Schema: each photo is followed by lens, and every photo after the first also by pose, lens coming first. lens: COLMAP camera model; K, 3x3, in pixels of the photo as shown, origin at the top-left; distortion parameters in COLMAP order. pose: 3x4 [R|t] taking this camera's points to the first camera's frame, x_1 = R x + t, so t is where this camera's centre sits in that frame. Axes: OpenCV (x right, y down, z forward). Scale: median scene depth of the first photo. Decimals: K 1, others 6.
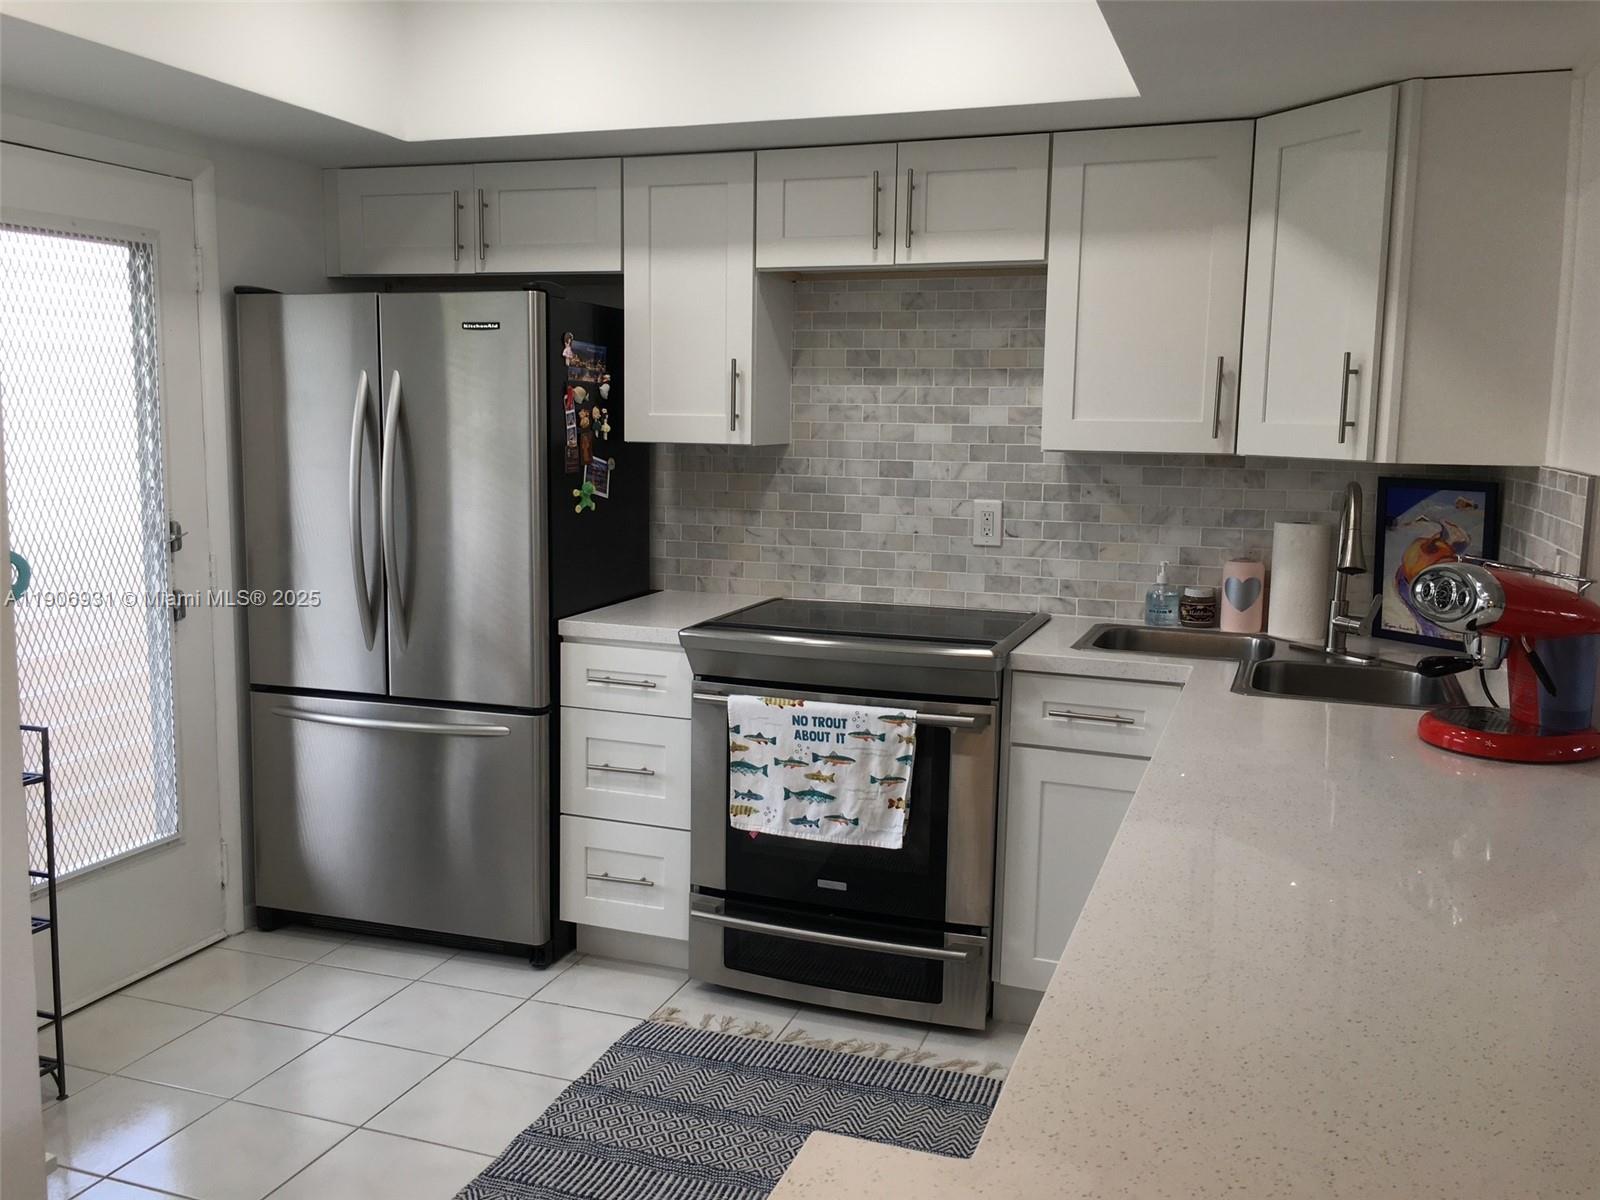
lens RADIAL K [[1351.5, 0, 801.1], [0, 1351.5, 598.8], [0, 0, 1]] dist [0.033289, -0.058615]
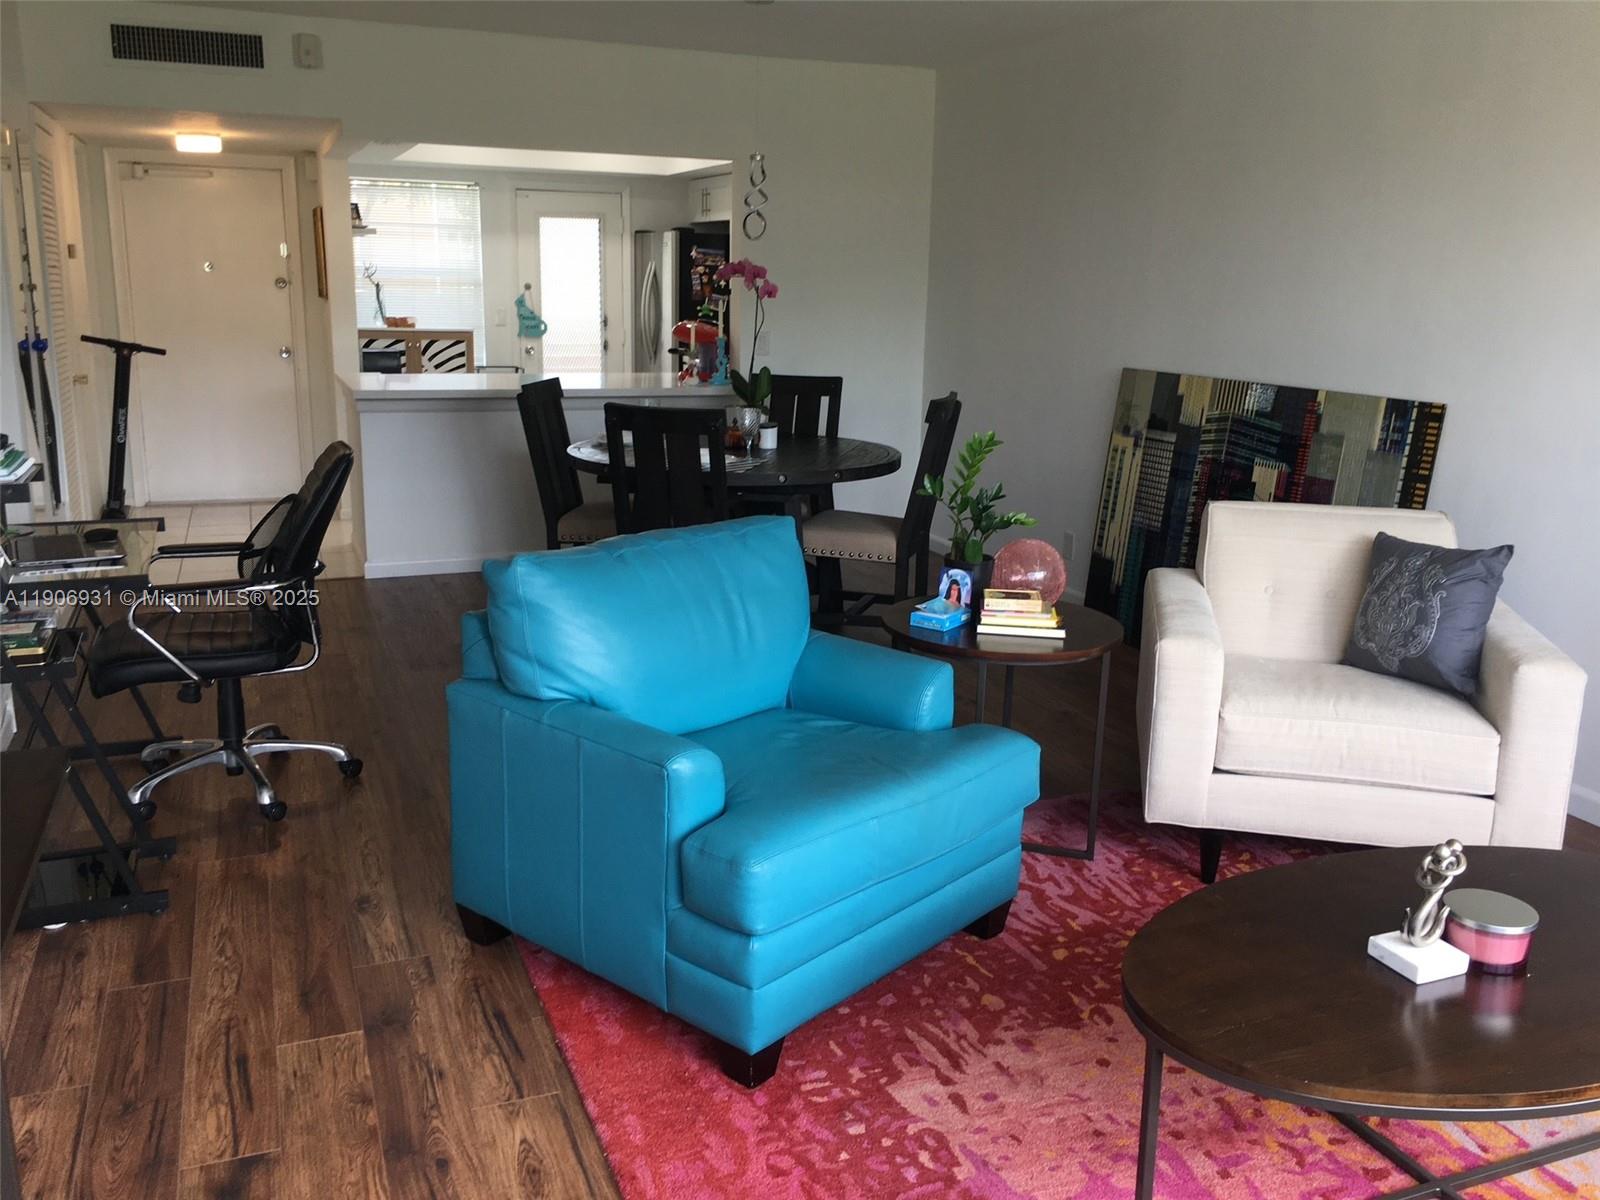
lens RADIAL K [[1351.5, 0, 803.2], [0, 1351.5, 601.0], [0, 0, 1]] dist [0.033289, -0.058615]
pose [[0.657759, 0.168809, -0.734068, 1.968341], [-0.109642, 0.985641, 0.128417, 0.119798], [0.745206, -0.003983, 0.666823, -0.584768]]
